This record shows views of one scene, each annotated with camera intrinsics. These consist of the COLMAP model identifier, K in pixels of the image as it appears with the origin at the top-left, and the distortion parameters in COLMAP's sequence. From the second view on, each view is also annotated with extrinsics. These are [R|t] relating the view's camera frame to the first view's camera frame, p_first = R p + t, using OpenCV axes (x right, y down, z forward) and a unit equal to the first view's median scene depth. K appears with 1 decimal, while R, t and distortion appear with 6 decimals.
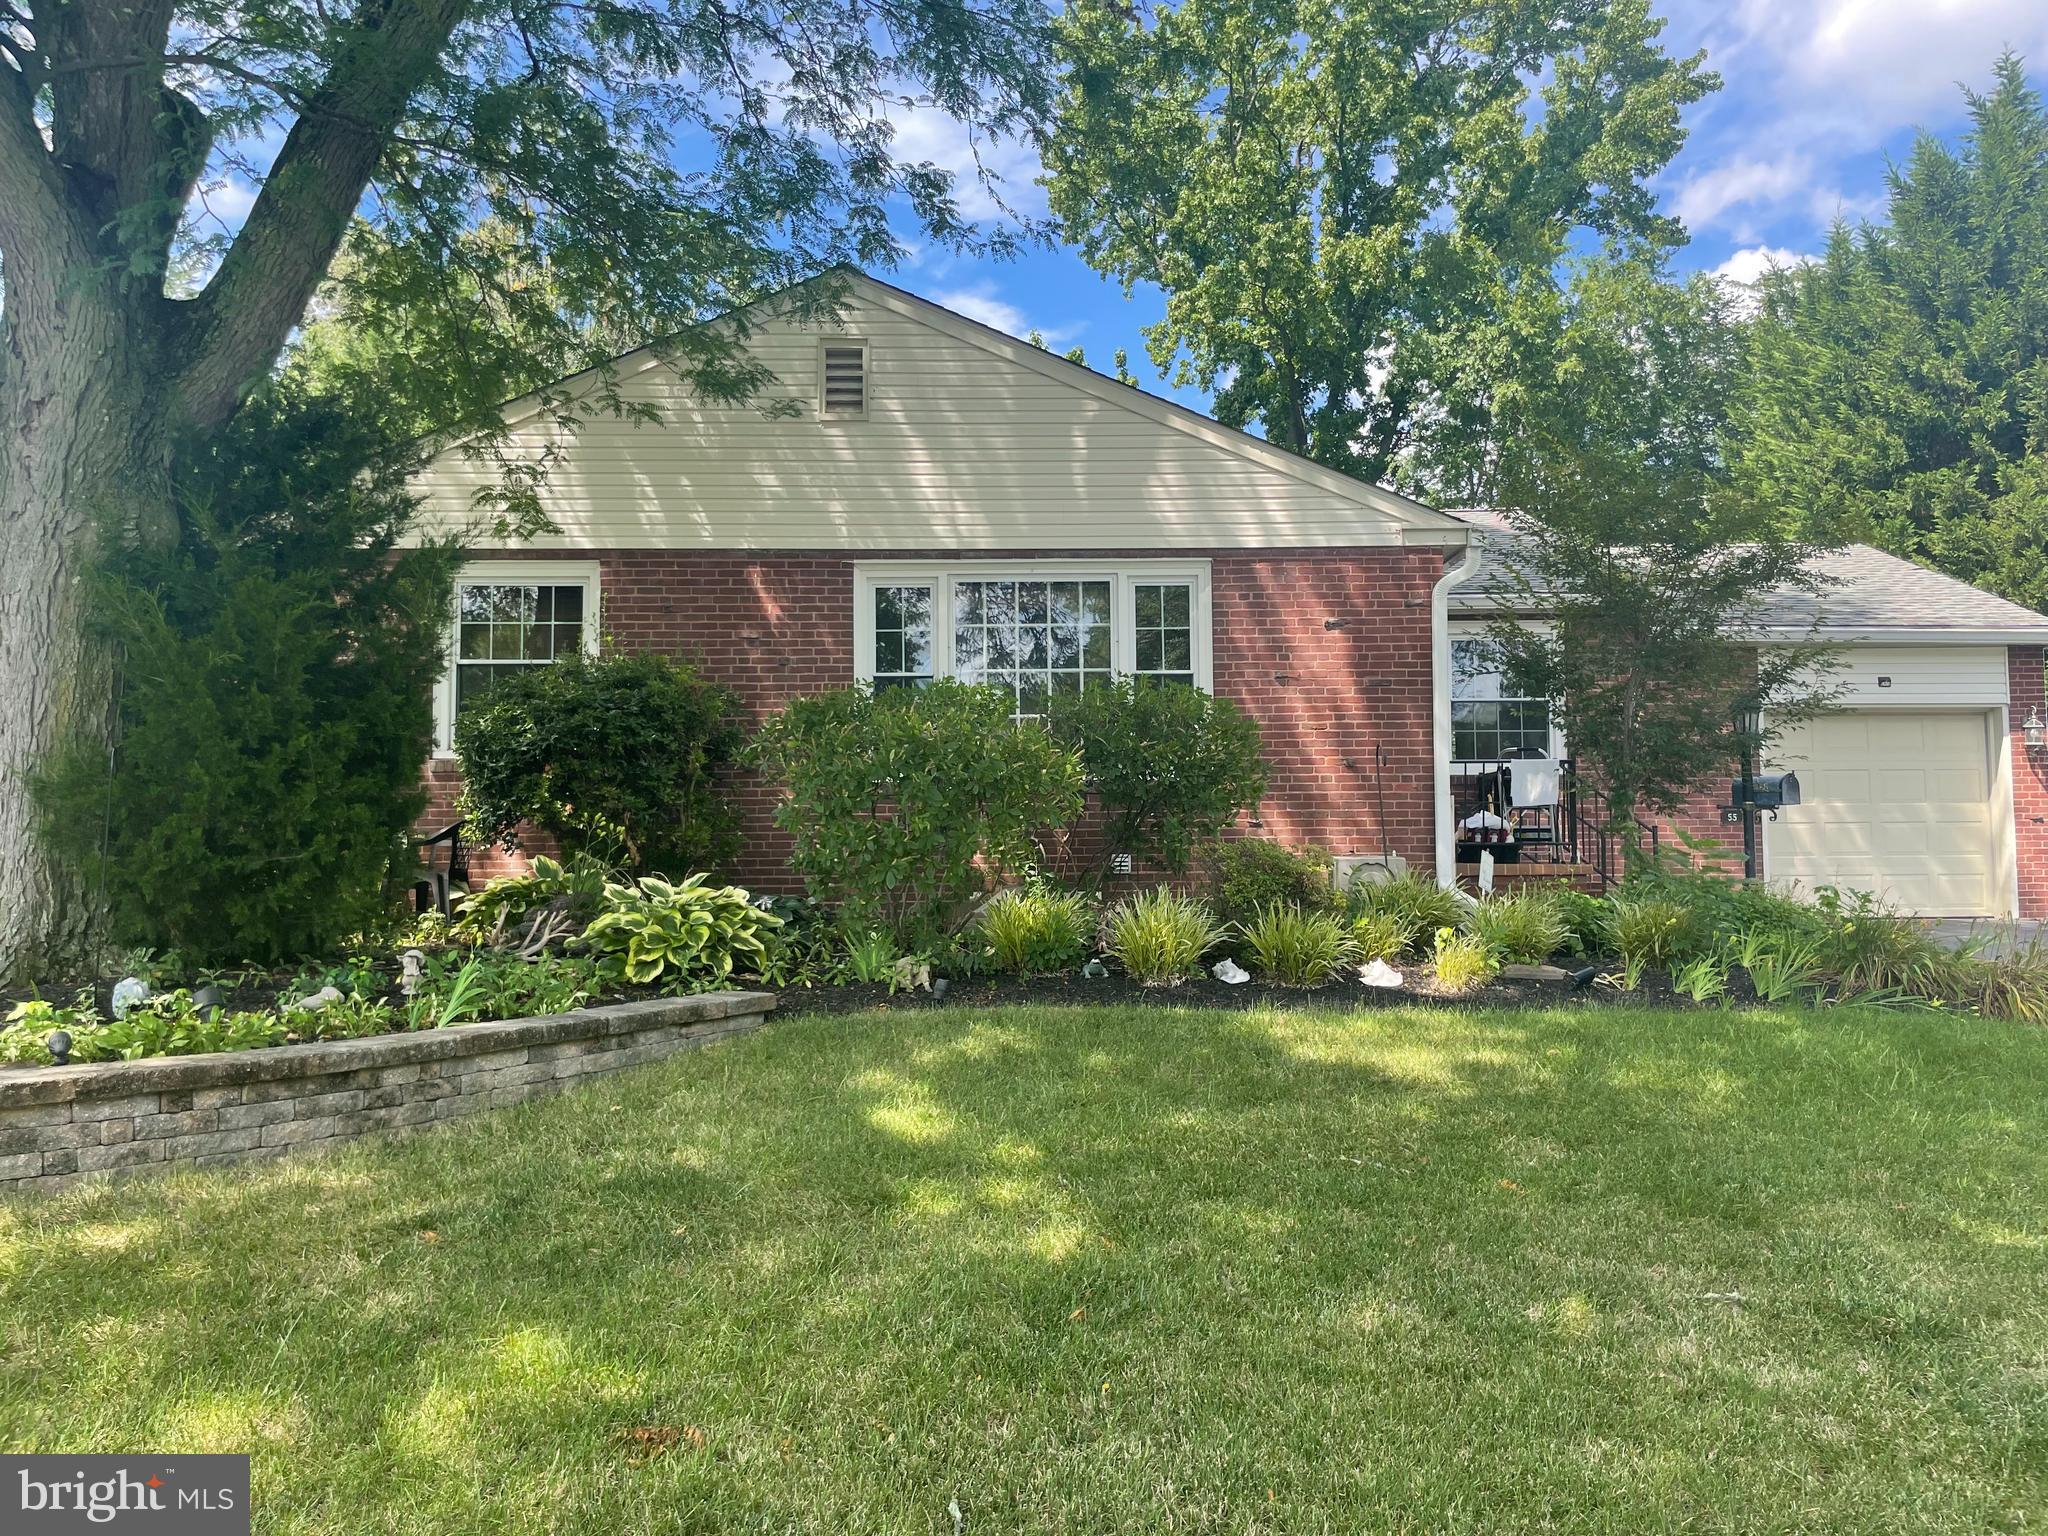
lens RADIAL K [[1558.0, 0, 1055.0], [0, 1558.0, 756.0], [0, 0, 1]] dist [0.094725, -0.130626]
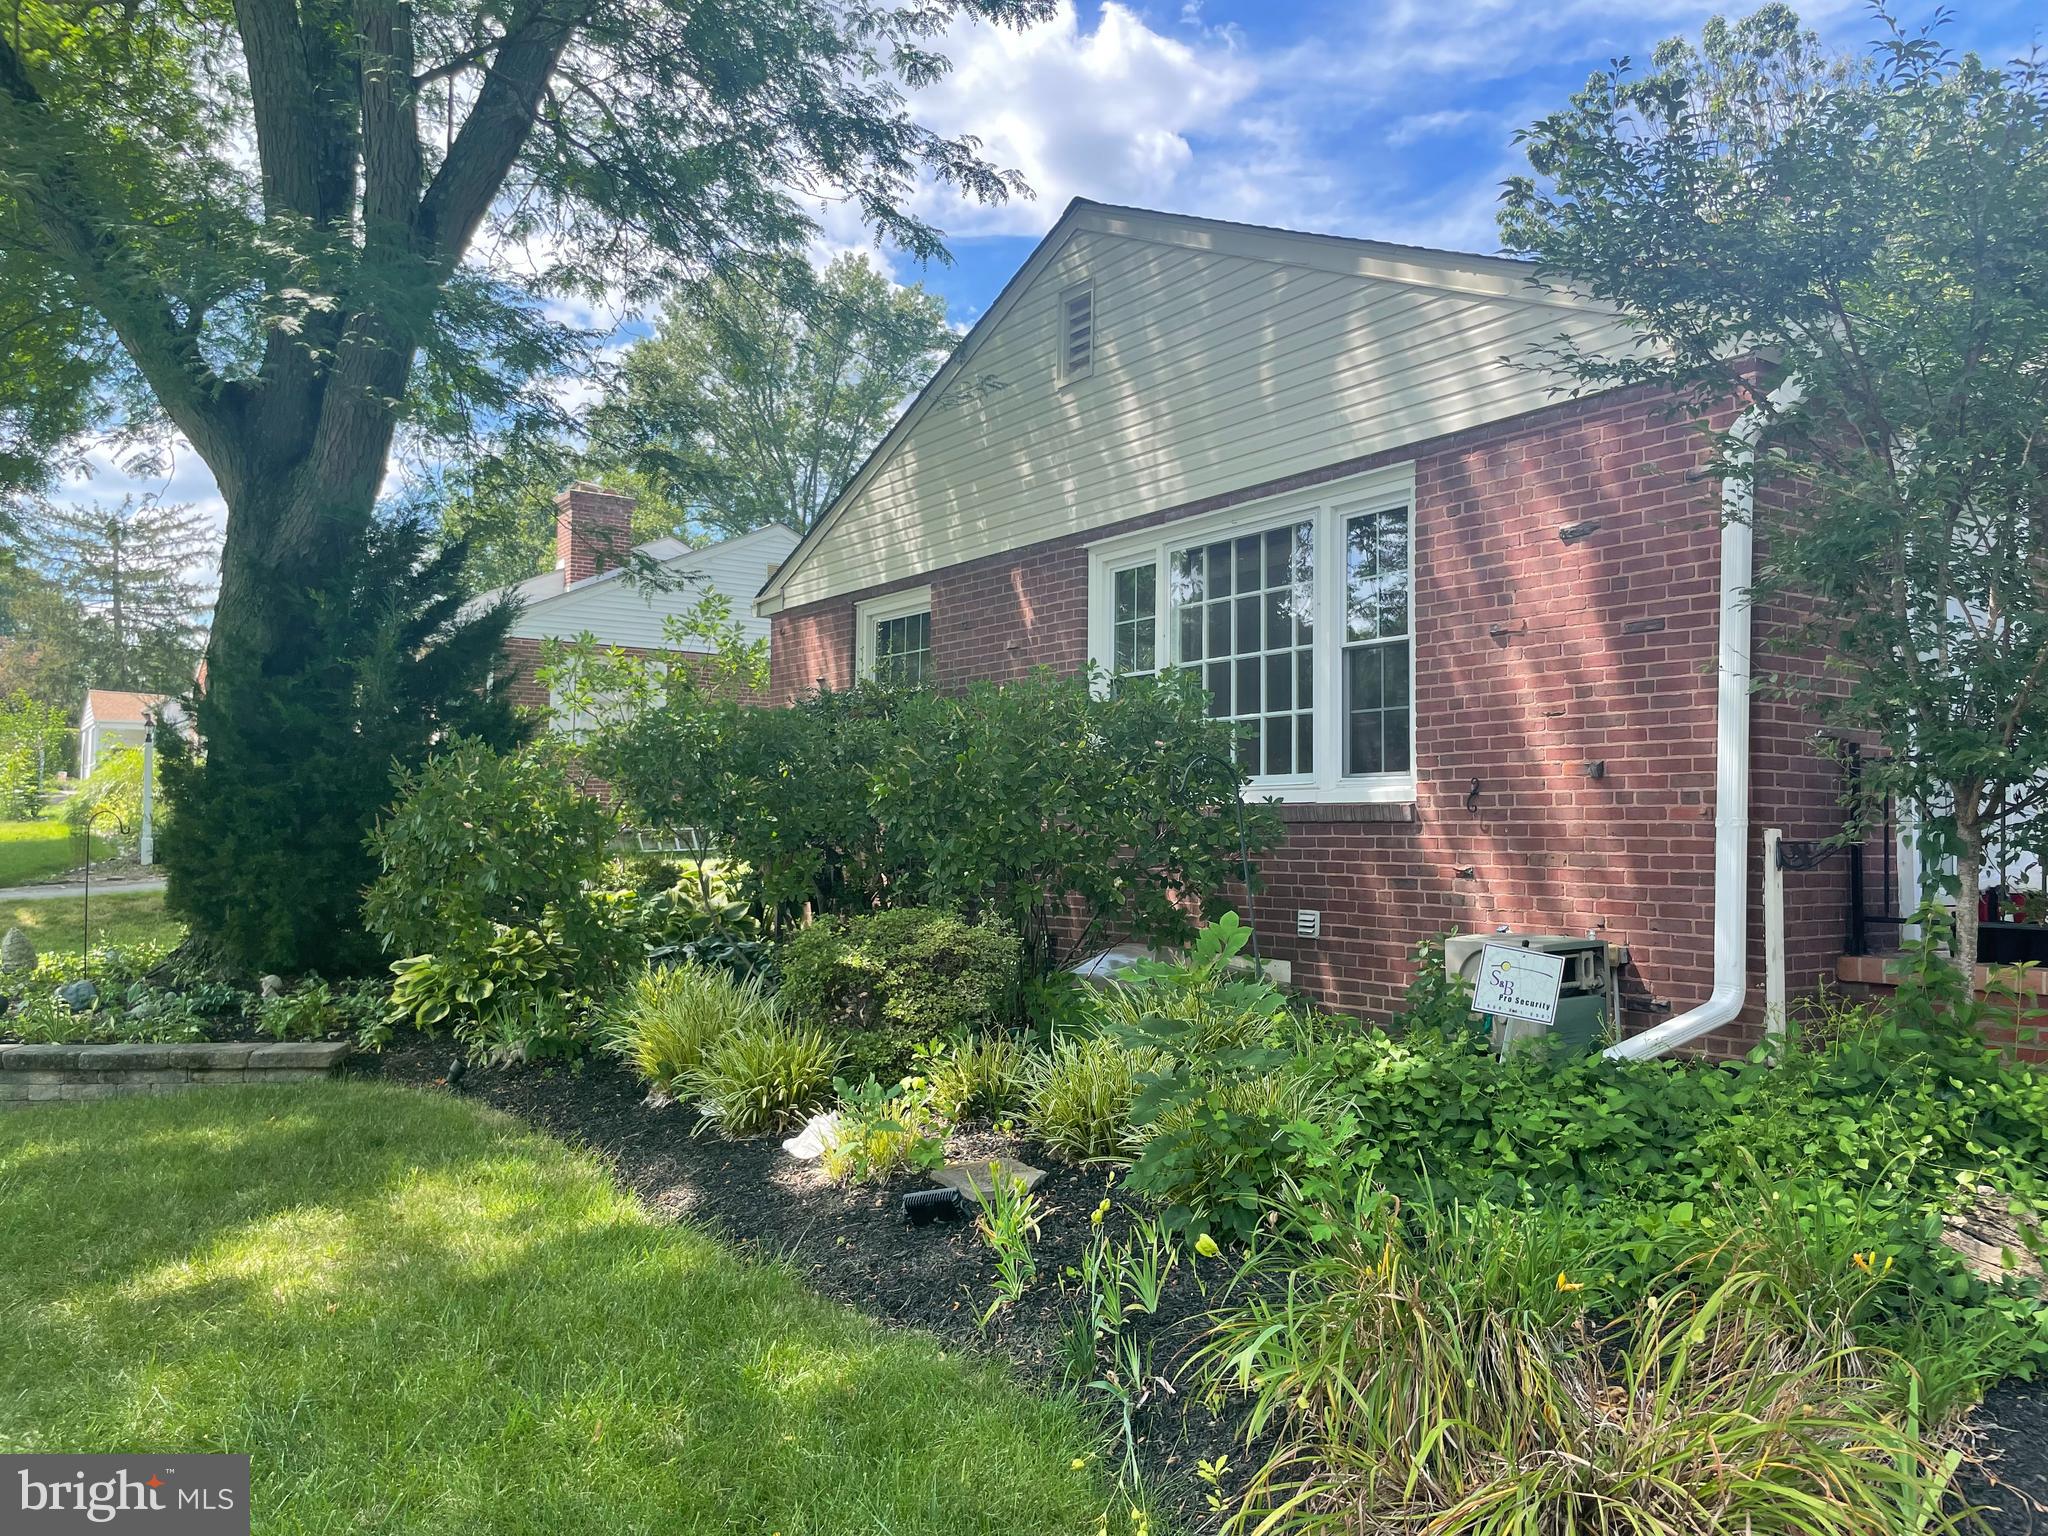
lens RADIAL K [[1562.1, 0, 1025.5], [0, 1562.1, 745.8], [0, 0, 1]] dist [0.084030, -0.125504]
pose [[0.544457, -0.036661, -0.837987, 0.558451], [0.042545, 0.998965, -0.016061, -0.004416], [0.837709, -0.026907, 0.545453, 0.507299]]
